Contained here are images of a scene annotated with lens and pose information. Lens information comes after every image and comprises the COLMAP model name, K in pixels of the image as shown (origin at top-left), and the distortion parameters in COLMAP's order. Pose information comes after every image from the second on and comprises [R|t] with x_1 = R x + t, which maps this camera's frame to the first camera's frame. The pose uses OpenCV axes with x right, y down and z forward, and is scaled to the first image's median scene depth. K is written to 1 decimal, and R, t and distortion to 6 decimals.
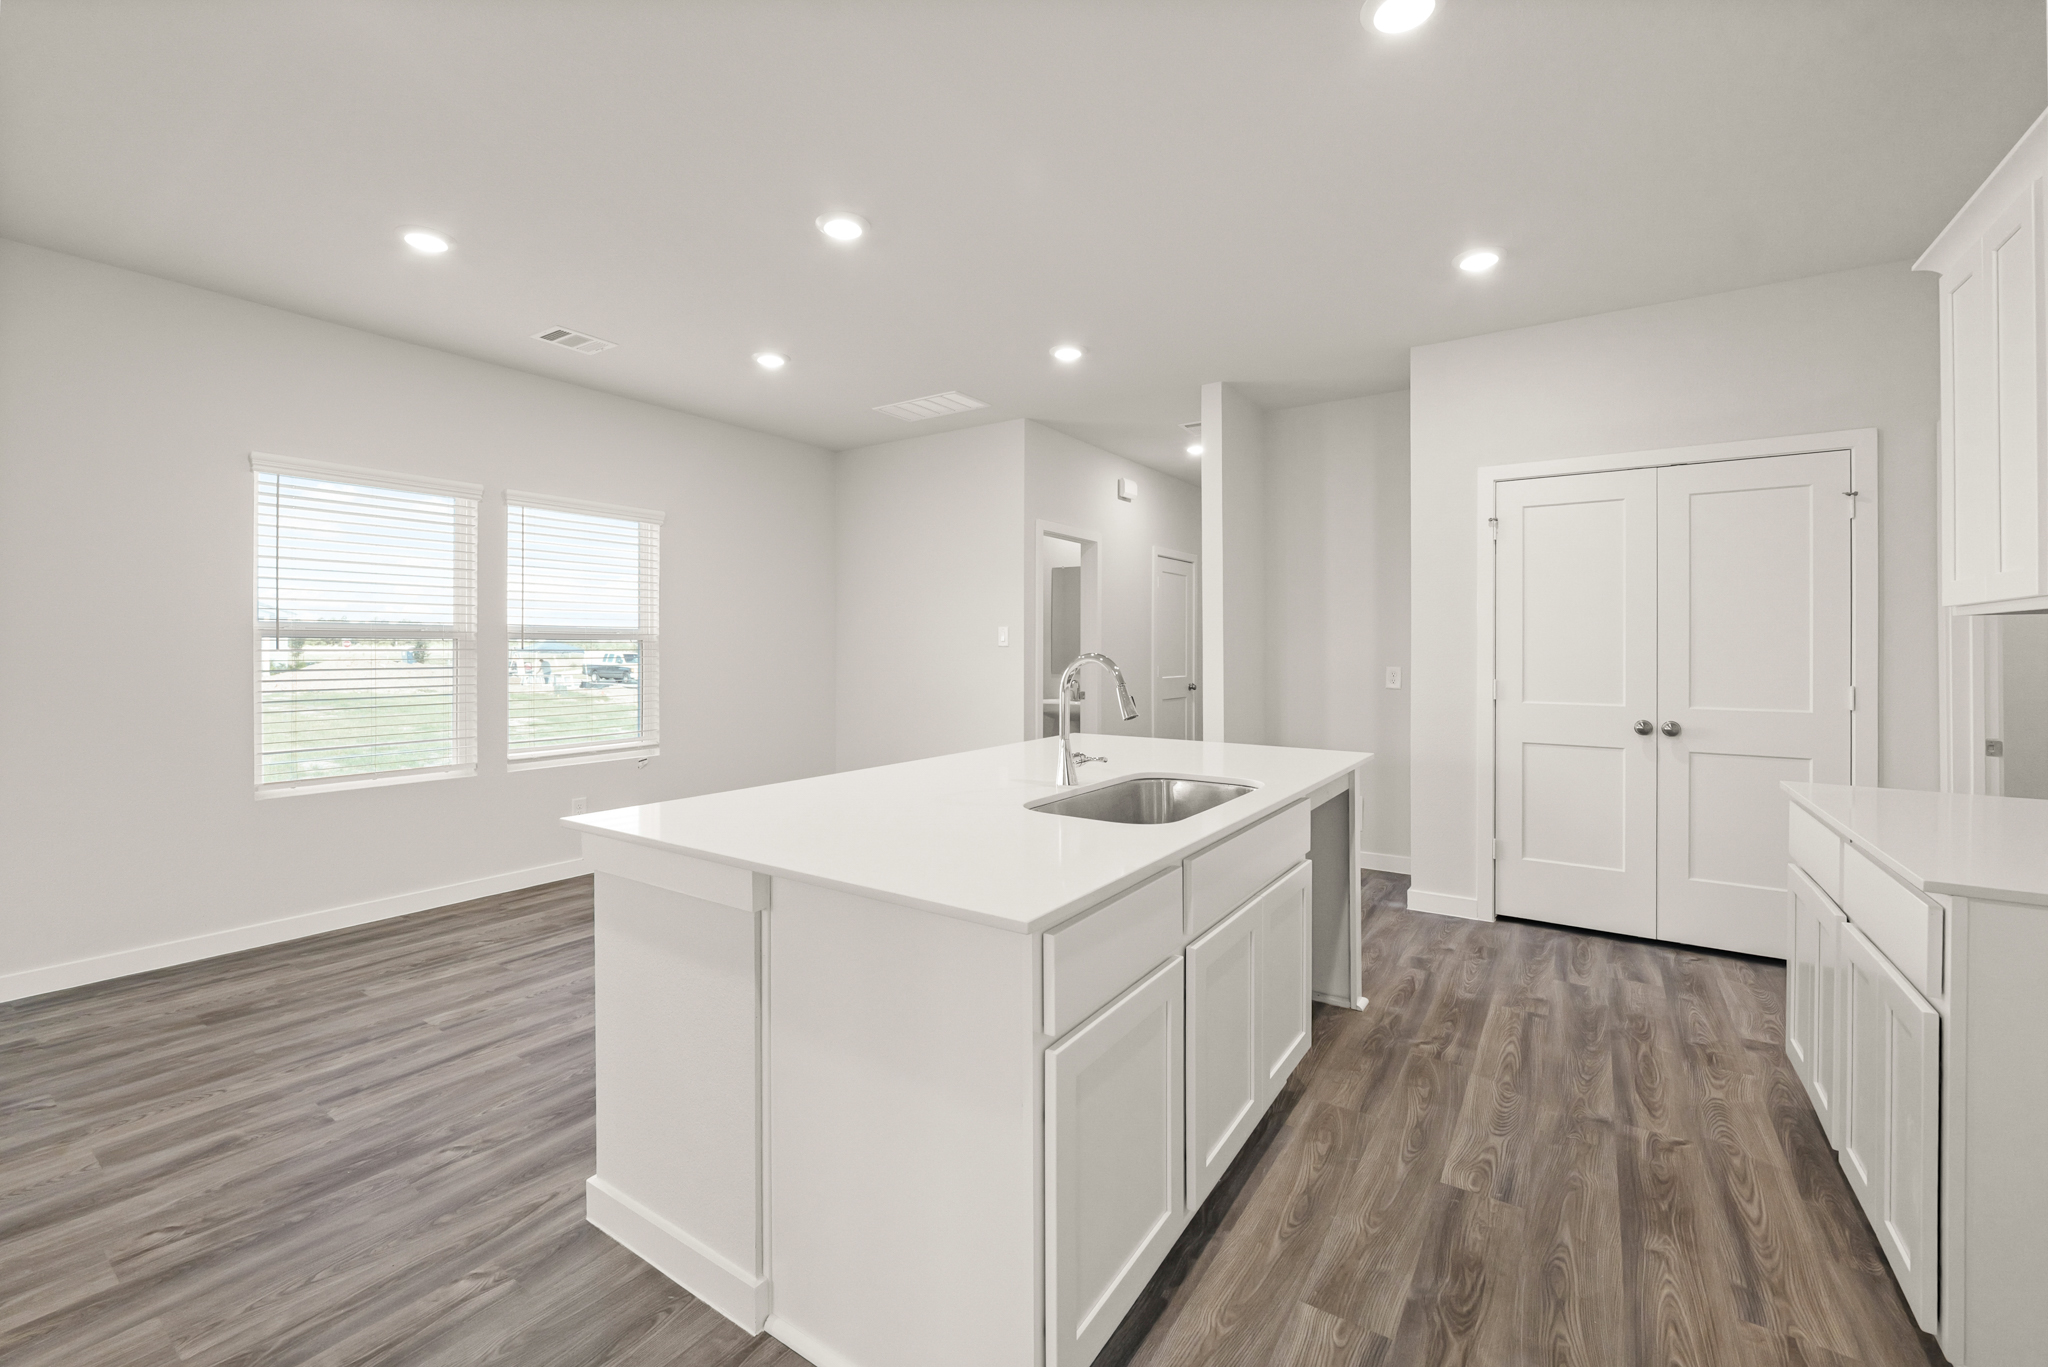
lens RADIAL K [[851.1, 0, 1018.5], [0, 851.1, 649.5], [0, 0, 1]] dist [-0.012488, 0.000247]
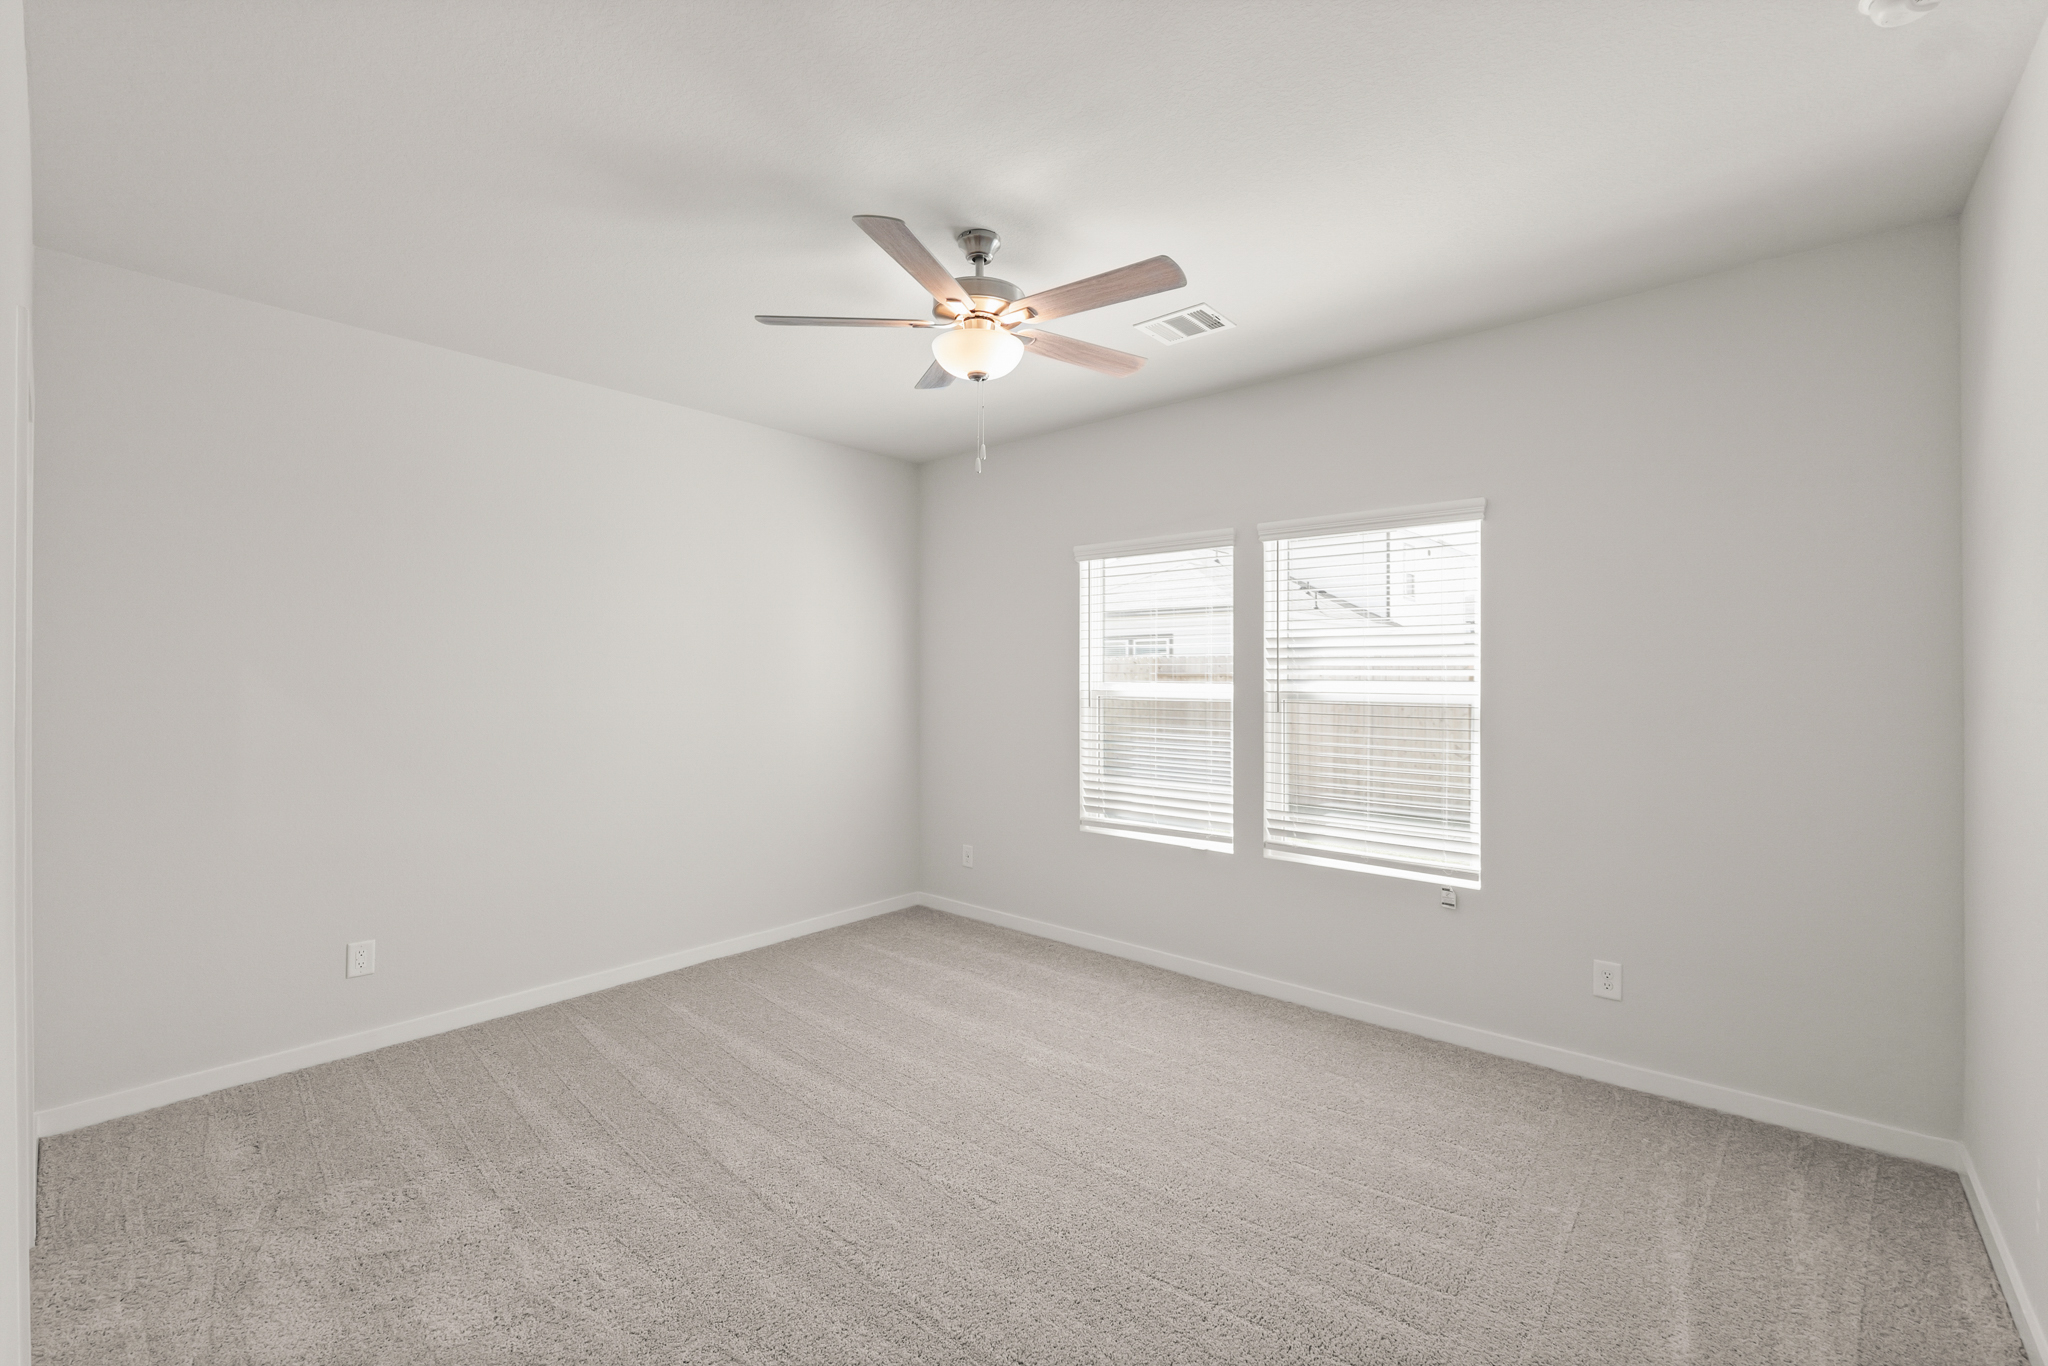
lens RADIAL K [[875.2, 0, 1028.3], [0, 875.2, 670.8], [0, 0, 1]] dist [-0.000505, 0.000040]
pose [[-0.130691, -0.006571, -0.991401, 0.401515], [0.000169, 0.999978, -0.006650, -0.048431], [0.991423, -0.001037, -0.130687, 1.197463]]
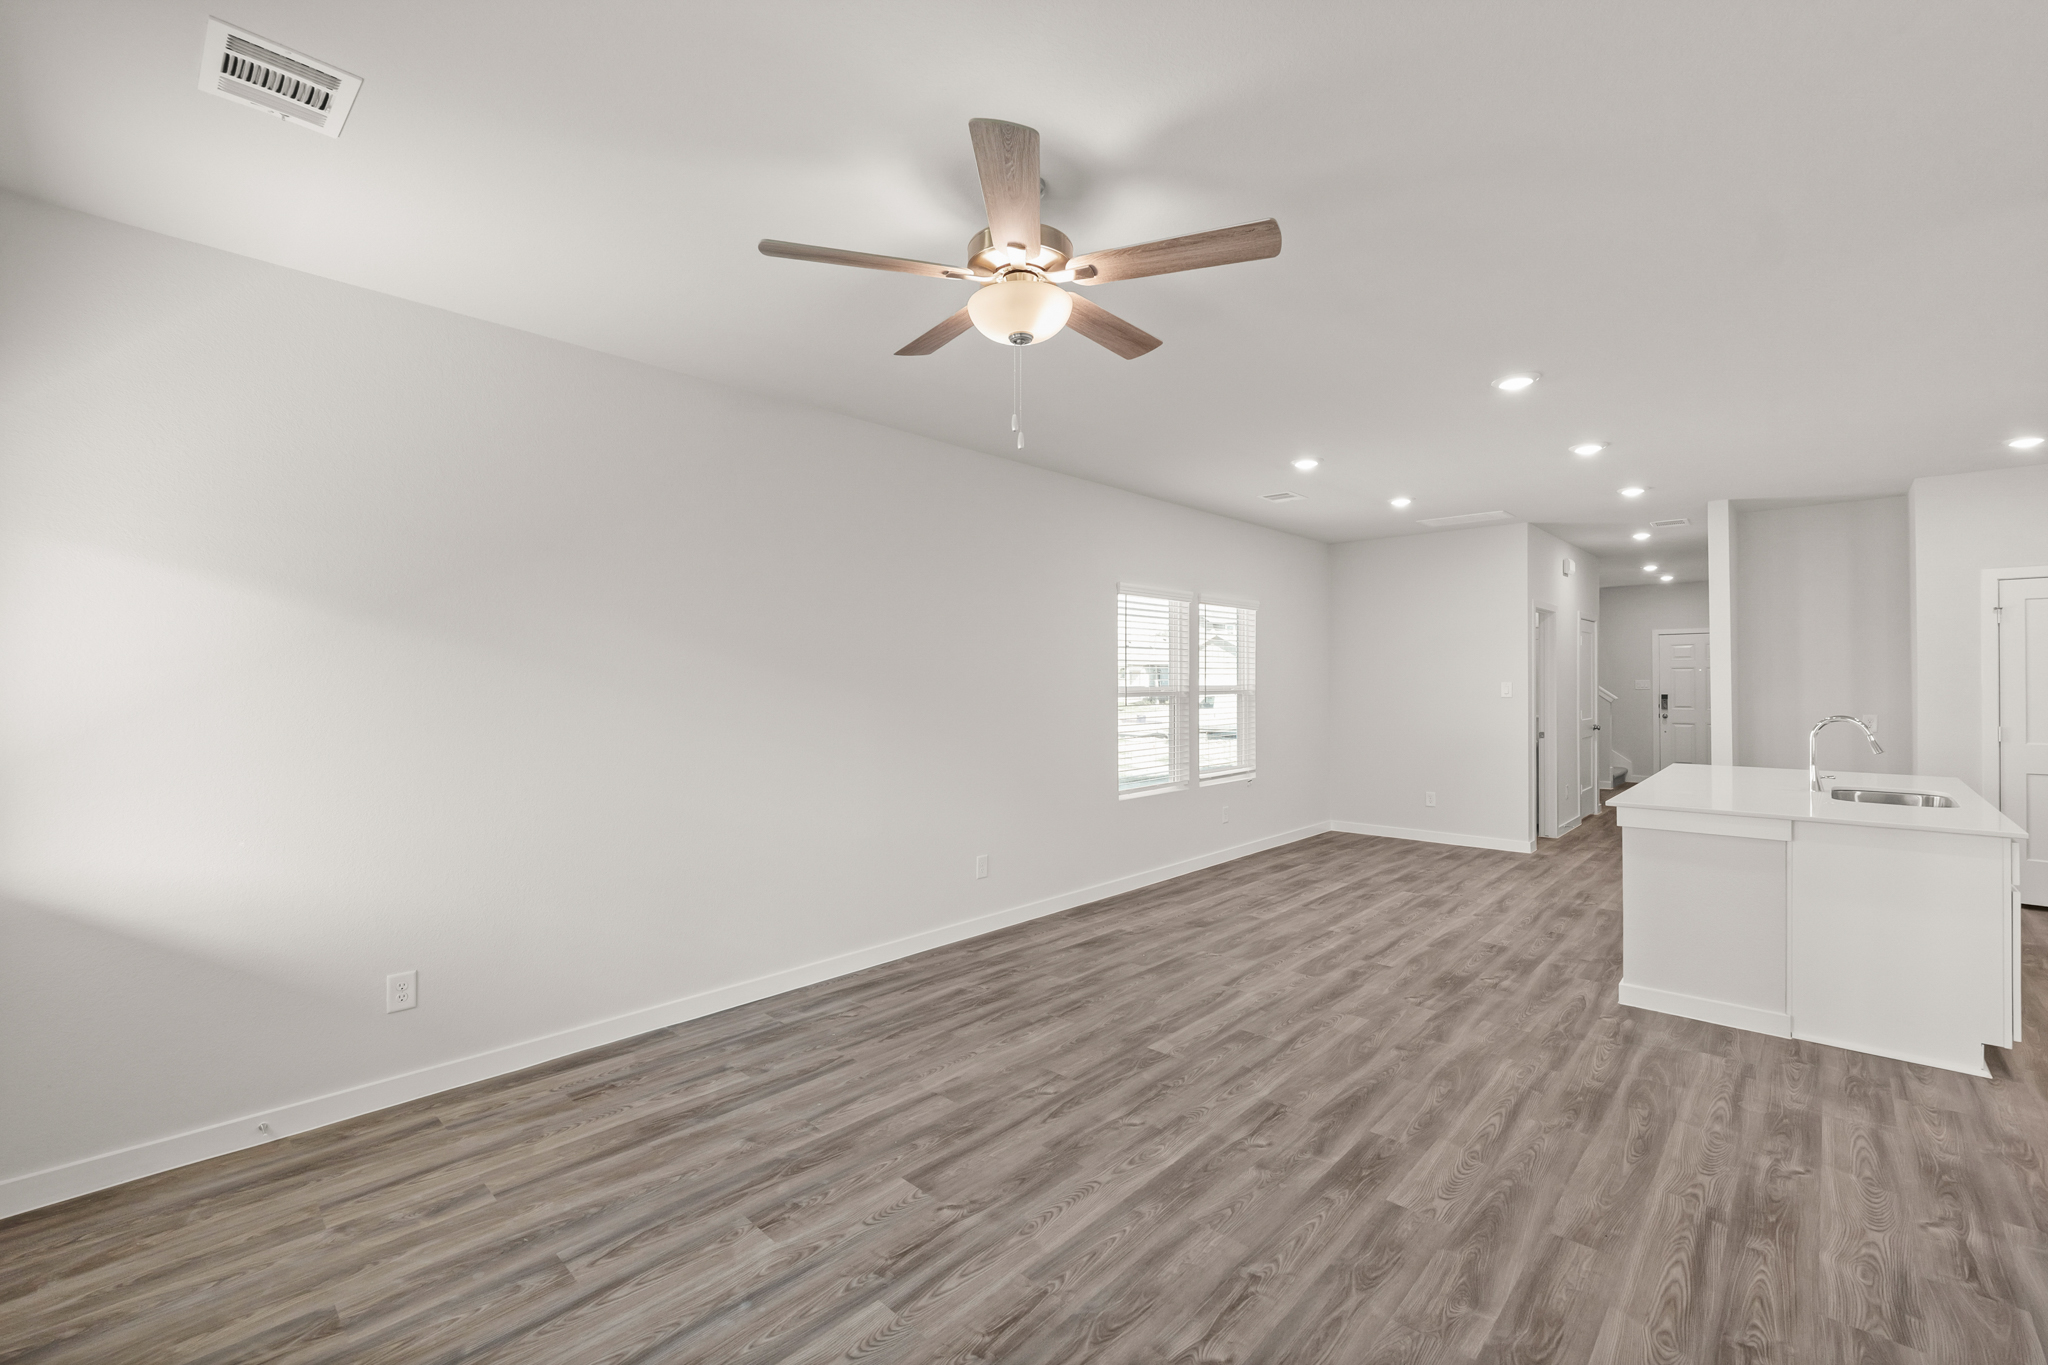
lens RADIAL K [[875.2, 0, 1028.3], [0, 875.2, 670.3], [0, 0, 1]] dist [-0.000505, 0.000040]
pose [[0.989086, -0.005043, -0.147251, -0.911357], [0.003336, 0.999924, -0.011832, -0.052014], [0.147300, 0.011211, 0.989028, -0.721397]]
